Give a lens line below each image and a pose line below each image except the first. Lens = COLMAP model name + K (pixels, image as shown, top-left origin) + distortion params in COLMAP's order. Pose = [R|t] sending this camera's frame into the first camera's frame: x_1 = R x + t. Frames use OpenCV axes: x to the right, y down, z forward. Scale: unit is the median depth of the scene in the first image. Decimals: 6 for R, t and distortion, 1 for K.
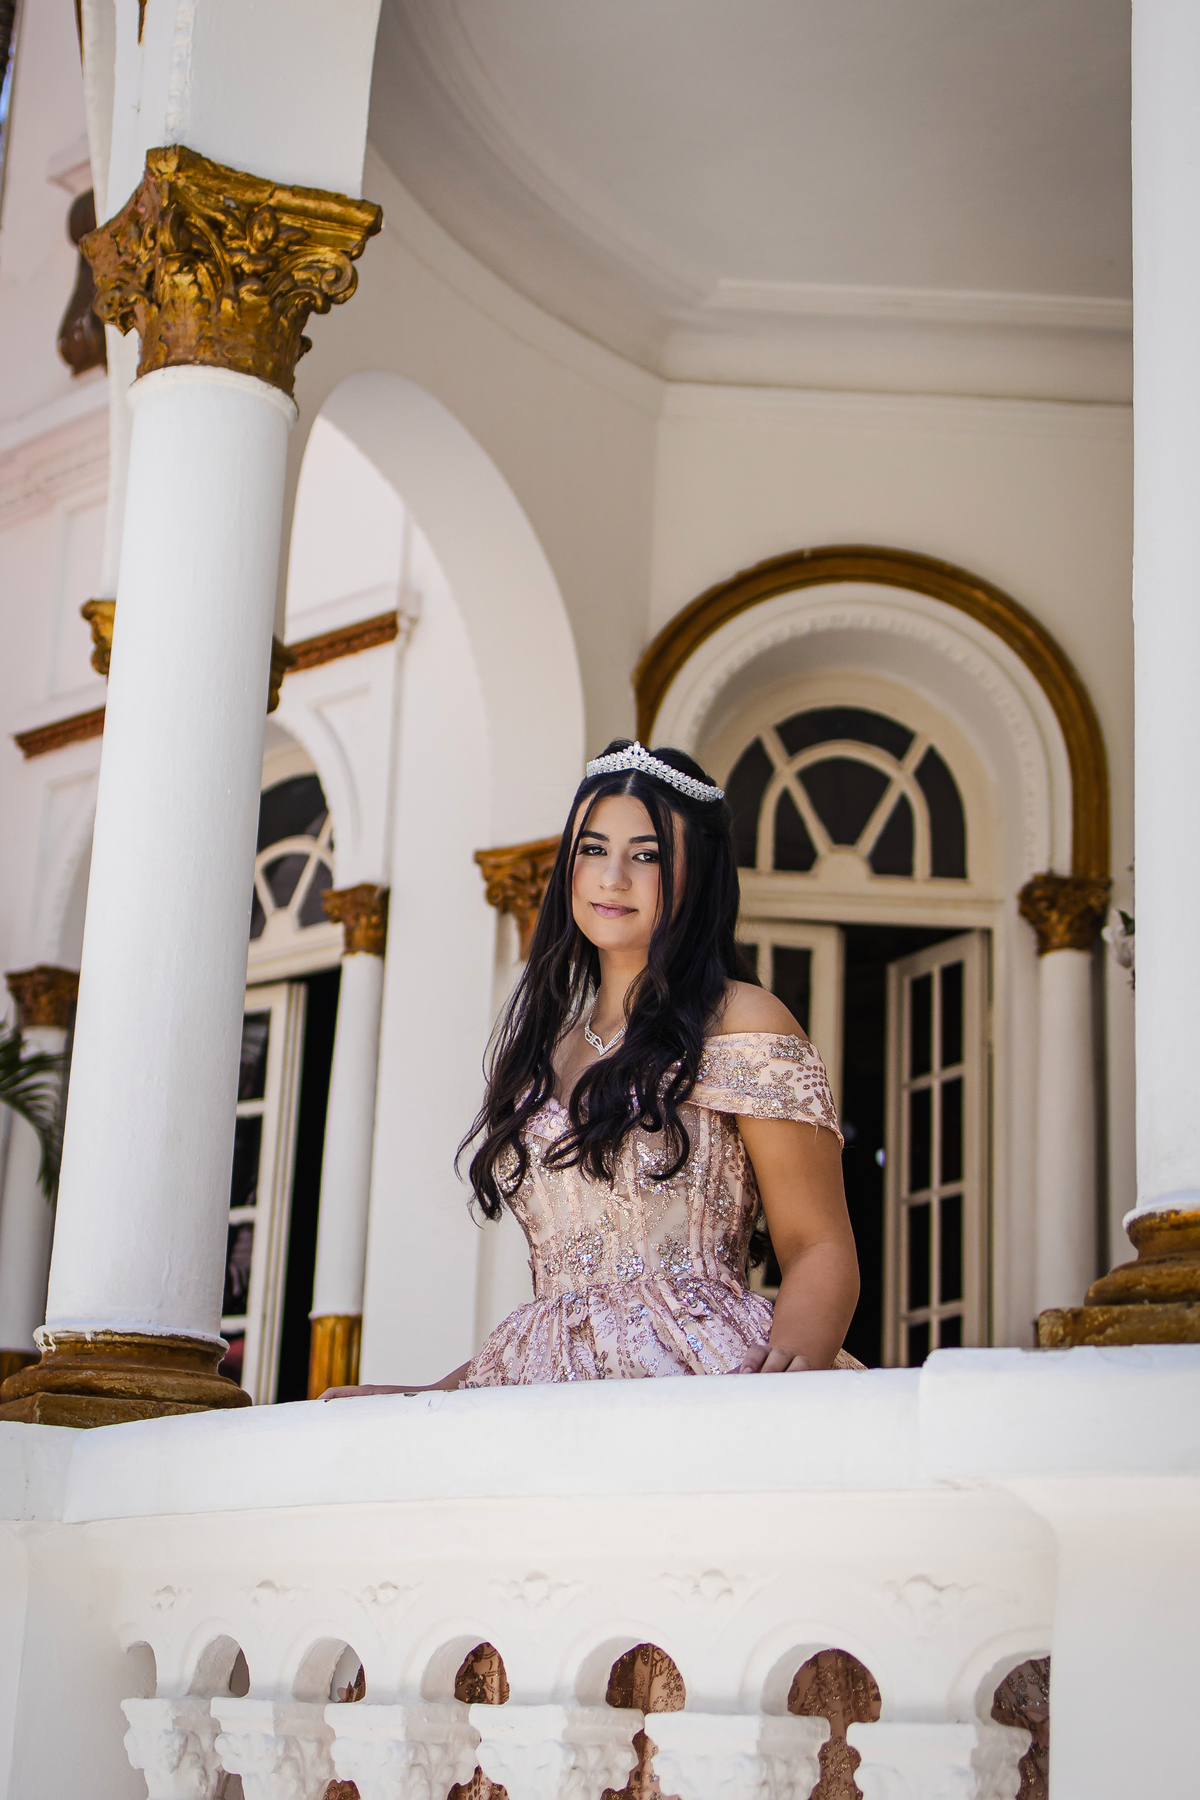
lens RADIAL K [[2840.4, 0, 598.6], [0, 2840.4, 898.6], [0, 0, 1]] dist [-0.010502, 0.000000]
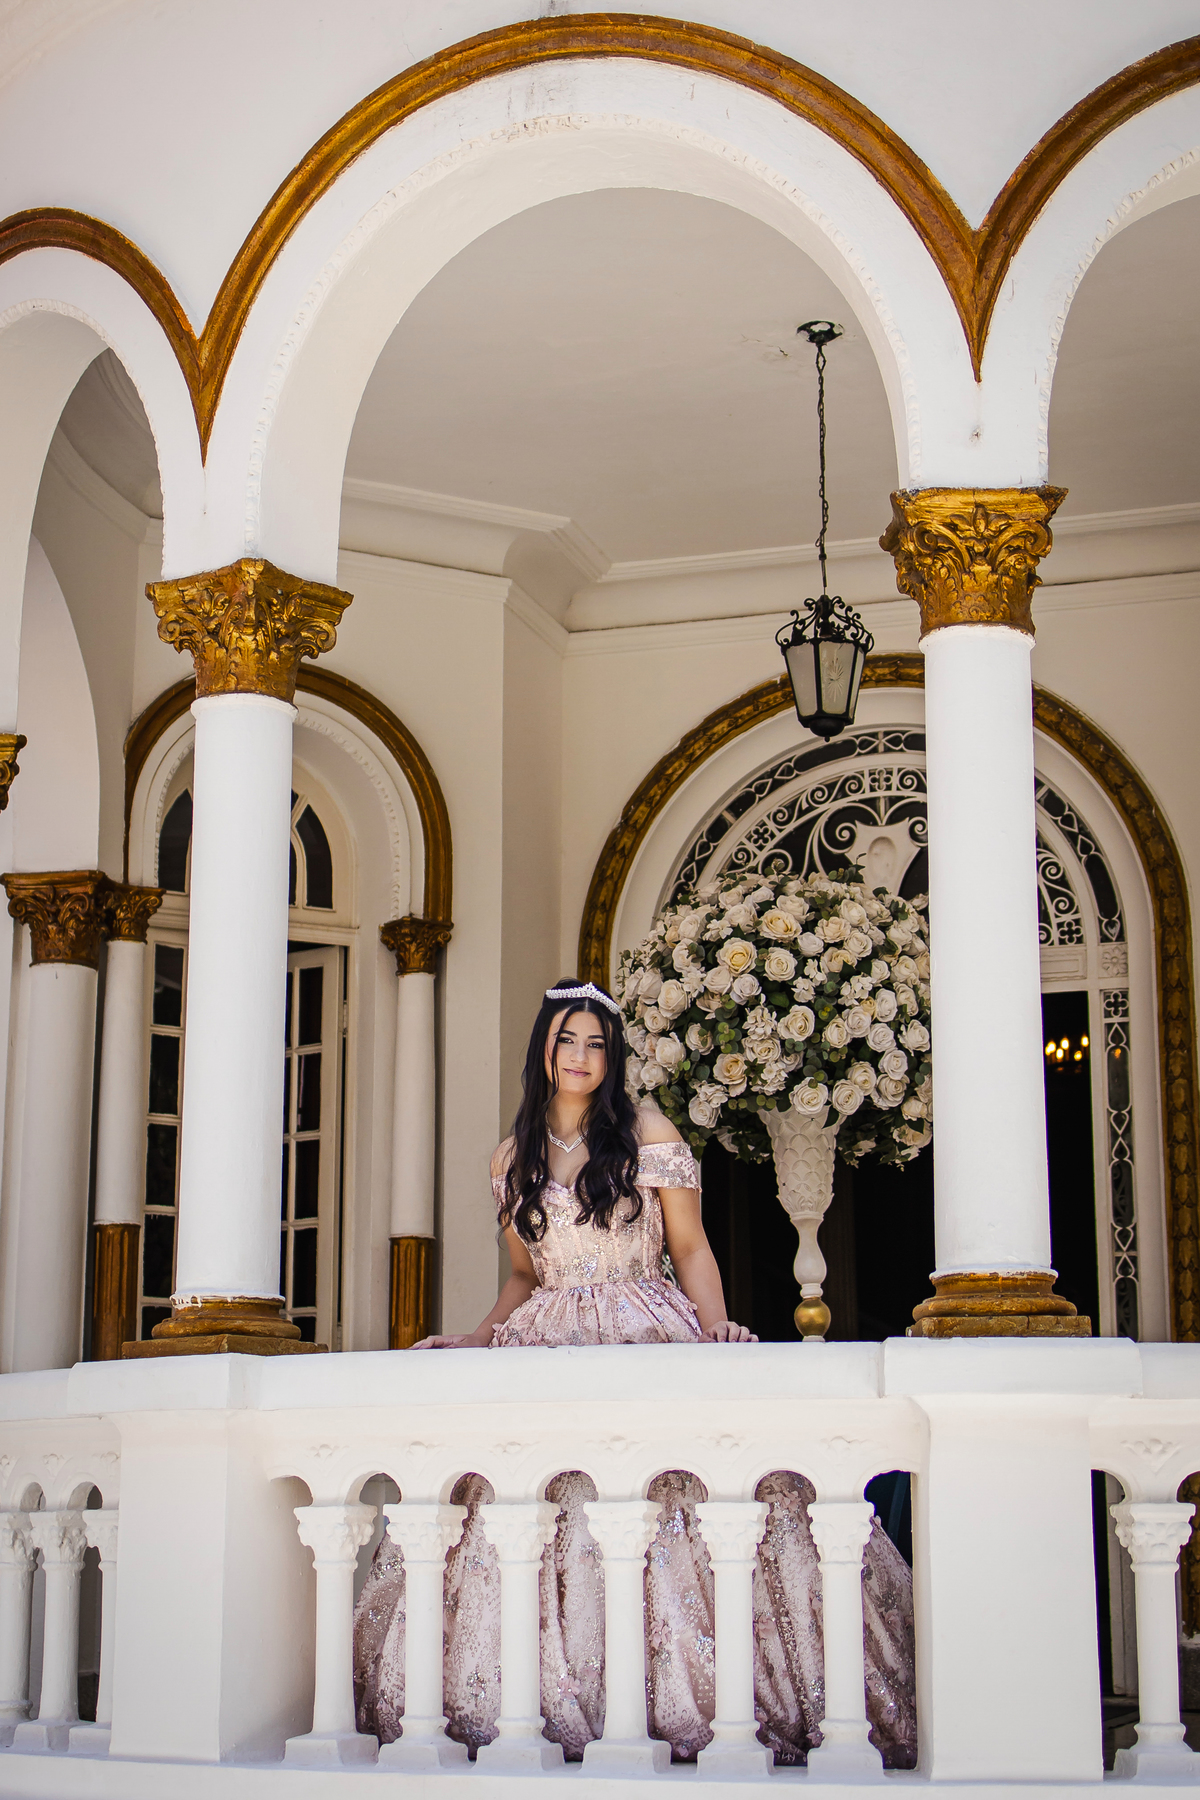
lens RADIAL K [[2840.4, 0, 601.1], [0, 2840.4, 901.2], [0, 0, 1]] dist [-0.010502, 0.000000]
pose [[0.904409, 0.060211, 0.422396, -0.634519], [-0.086991, 0.995219, 0.044396, -0.158269], [-0.417703, -0.076897, 0.905324, -0.544757]]
